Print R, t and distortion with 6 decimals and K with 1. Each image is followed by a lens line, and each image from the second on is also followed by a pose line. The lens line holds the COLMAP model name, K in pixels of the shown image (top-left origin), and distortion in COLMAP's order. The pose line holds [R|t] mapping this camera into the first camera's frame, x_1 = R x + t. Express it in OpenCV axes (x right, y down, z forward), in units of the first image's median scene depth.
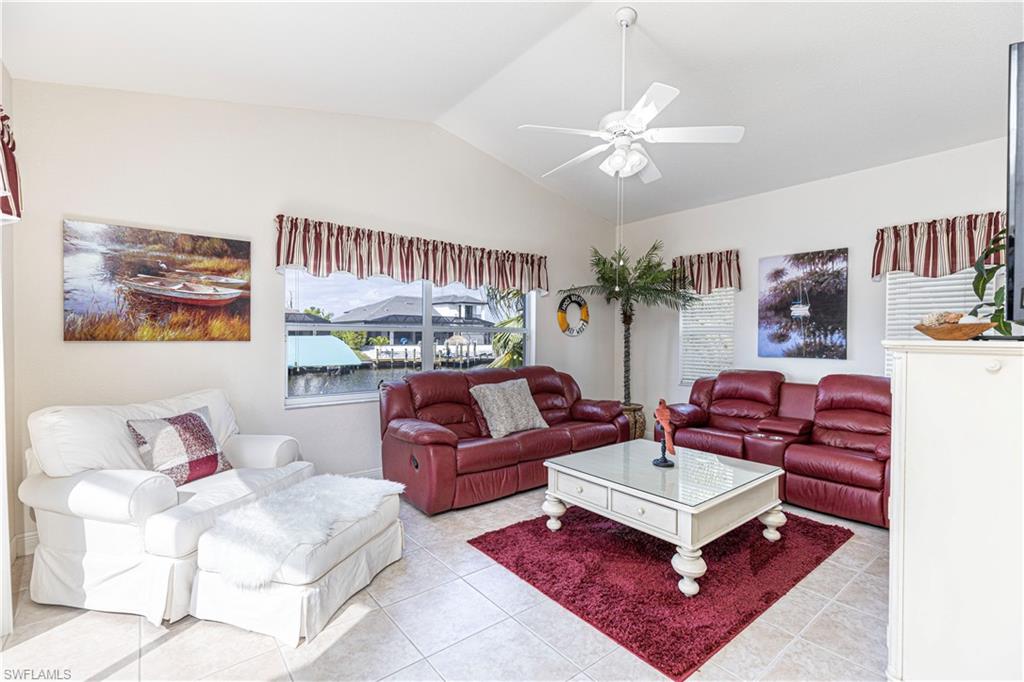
lens RADIAL K [[459.6, 0, 521.2], [0, 459.6, 340.7], [0, 0, 1]] dist [0.012062, -0.001051]
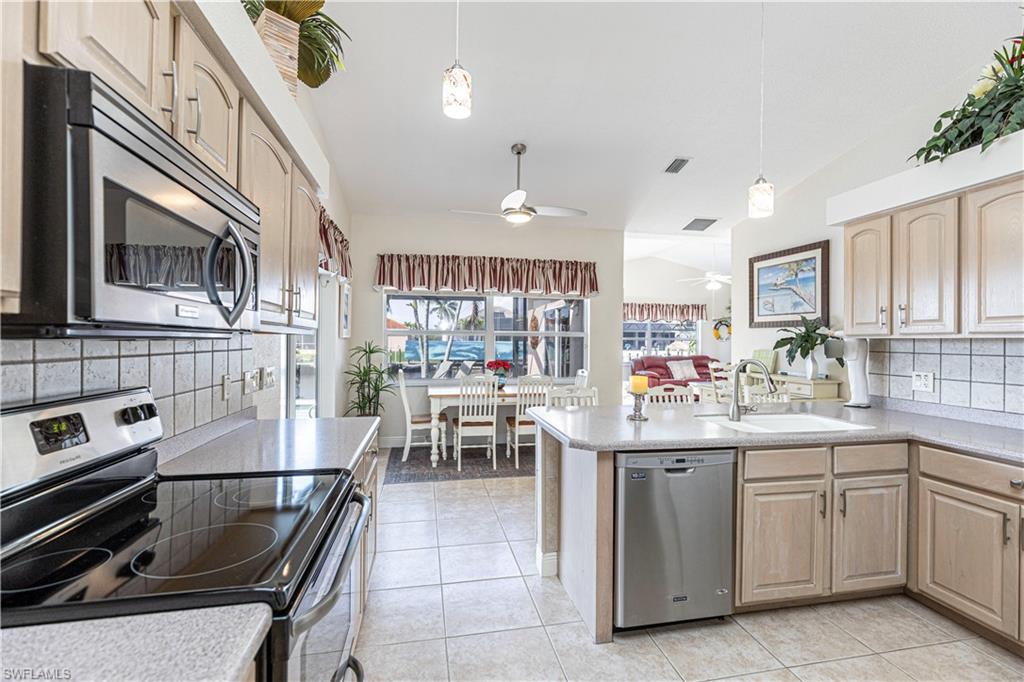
lens RADIAL K [[459.6, 0, 519.7], [0, 459.6, 340.2], [0, 0, 1]] dist [0.012062, -0.001051]
pose [[0.888649, 0.001141, -0.458587, 0.276261], [-0.007753, 0.999891, -0.012535, 0.017591], [0.458522, 0.014695, 0.888561, -1.342084]]
